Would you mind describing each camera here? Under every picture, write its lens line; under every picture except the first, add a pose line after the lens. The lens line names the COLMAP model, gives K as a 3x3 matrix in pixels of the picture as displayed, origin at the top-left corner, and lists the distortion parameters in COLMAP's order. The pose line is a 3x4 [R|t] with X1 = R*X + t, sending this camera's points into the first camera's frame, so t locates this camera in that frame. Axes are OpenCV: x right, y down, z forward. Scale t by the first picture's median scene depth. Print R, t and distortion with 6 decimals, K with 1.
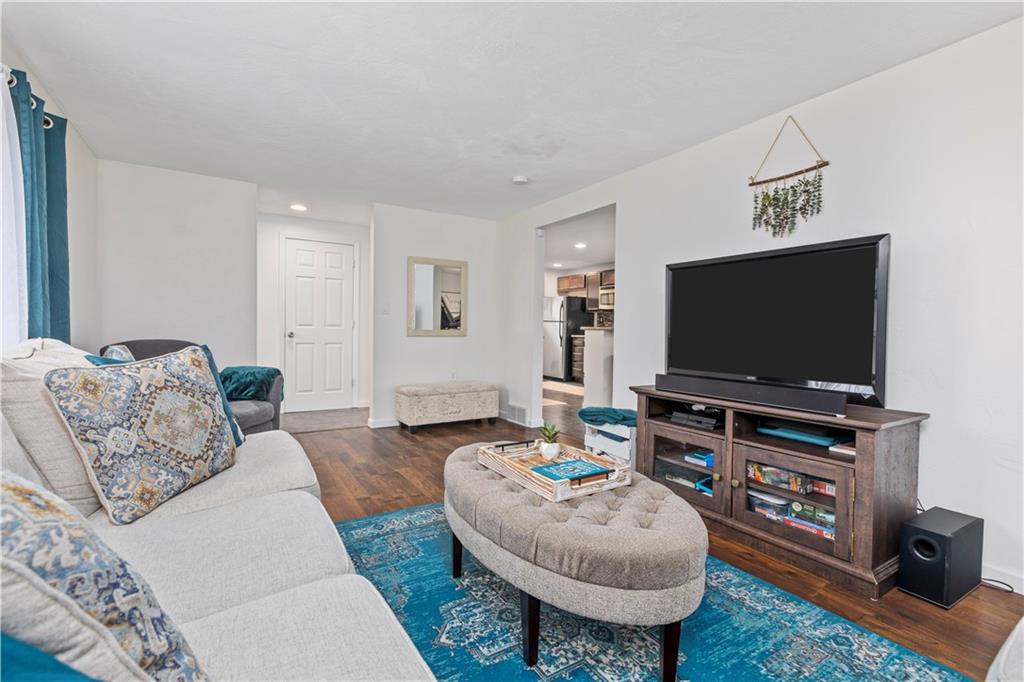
lens RADIAL K [[458.0, 0, 512.0], [0, 458.0, 341.0], [0, 0, 1]] dist [-0.000005, 0.000044]
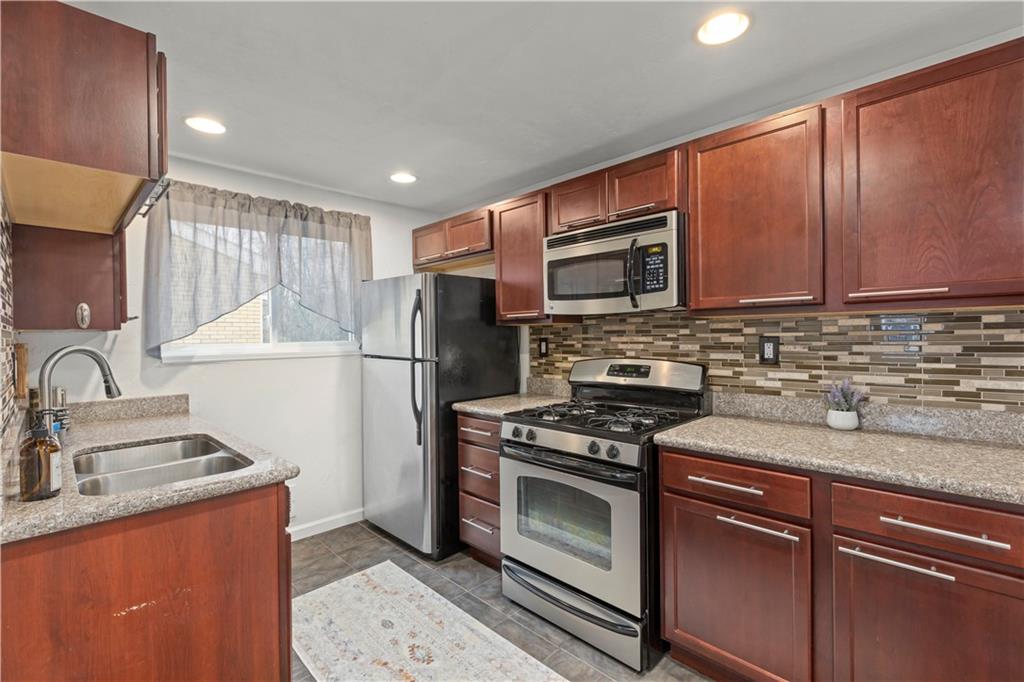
lens RADIAL K [[458.0, 0, 512.0], [0, 458.0, 341.0], [0, 0, 1]] dist [-0.000005, 0.000044]
pose [[0.967086, -0.019493, 0.253700, 0.090672], [0.023634, 0.999632, -0.013285, -0.048082], [-0.253348, 0.018844, 0.967192, 0.694127]]
